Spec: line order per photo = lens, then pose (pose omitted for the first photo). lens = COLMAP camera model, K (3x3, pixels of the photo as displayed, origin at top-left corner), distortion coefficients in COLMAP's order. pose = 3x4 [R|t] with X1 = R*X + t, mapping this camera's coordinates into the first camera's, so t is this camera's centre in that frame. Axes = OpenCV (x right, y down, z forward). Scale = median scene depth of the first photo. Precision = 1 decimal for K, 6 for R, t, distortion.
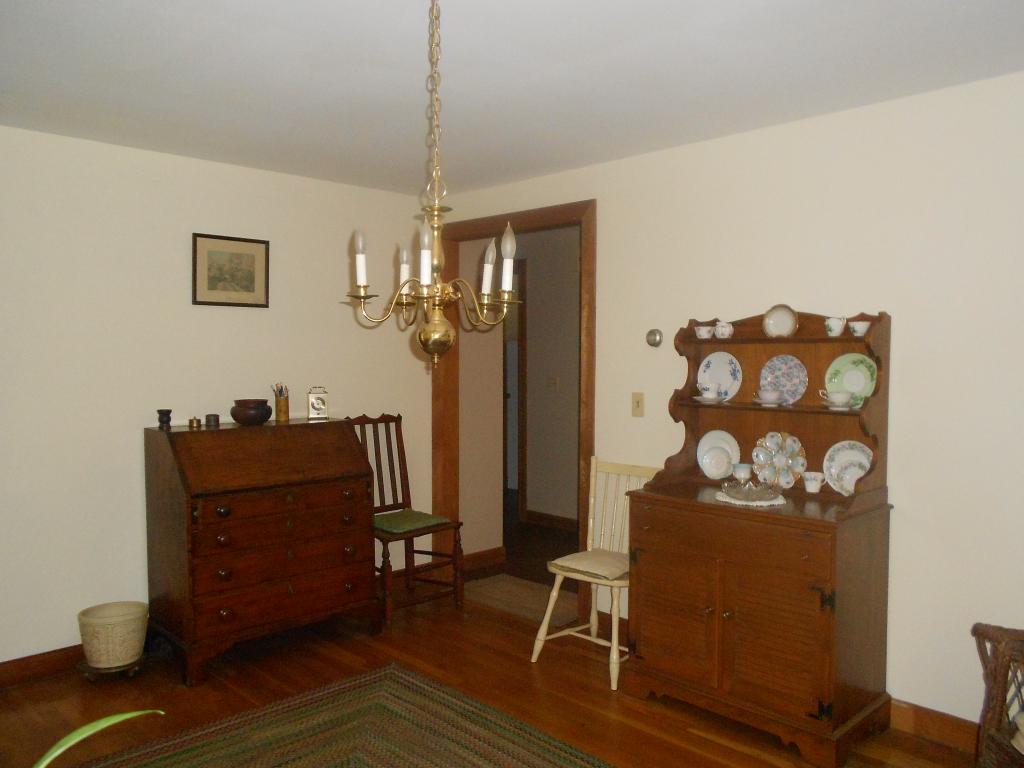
lens RADIAL K [[794.3, 0, 512.4], [0, 794.3, 392.6], [0, 0, 1]] dist [0.004872, -0.002171]
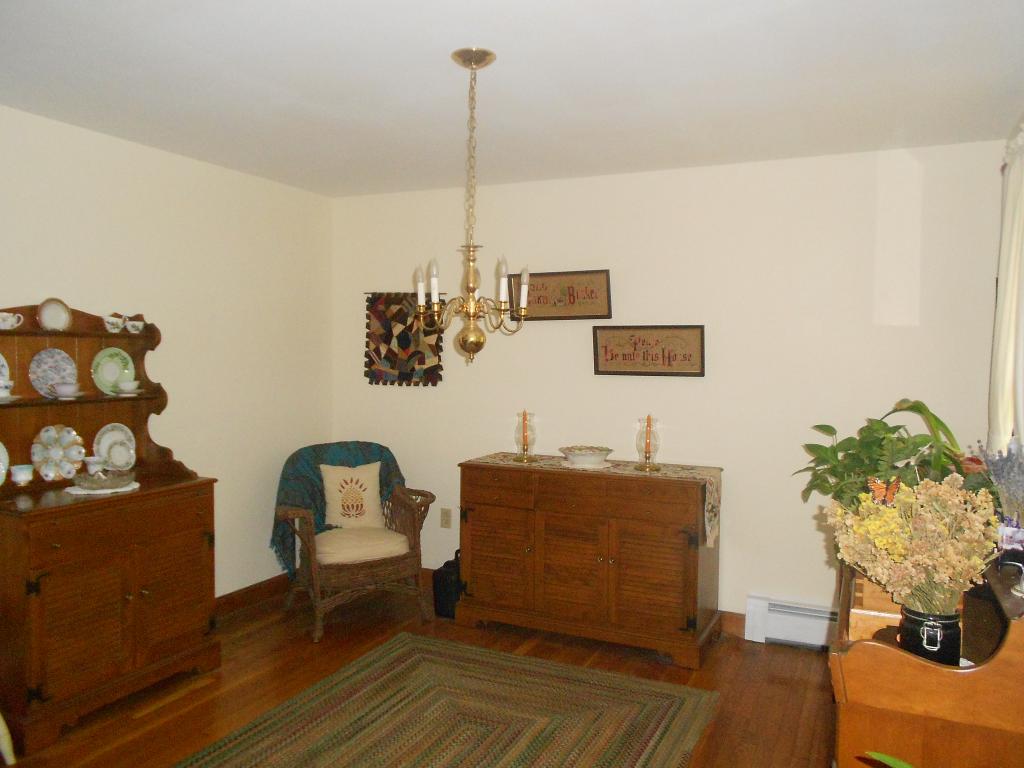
lens RADIAL K [[794.3, 0, 513.2], [0, 794.3, 385.1], [0, 0, 1]] dist [0.004872, -0.002171]
pose [[-0.348585, -0.040568, 0.936399, -0.825240], [0.033793, 0.997869, 0.055811, -0.038230], [-0.936668, 0.051099, -0.346471, 0.821091]]
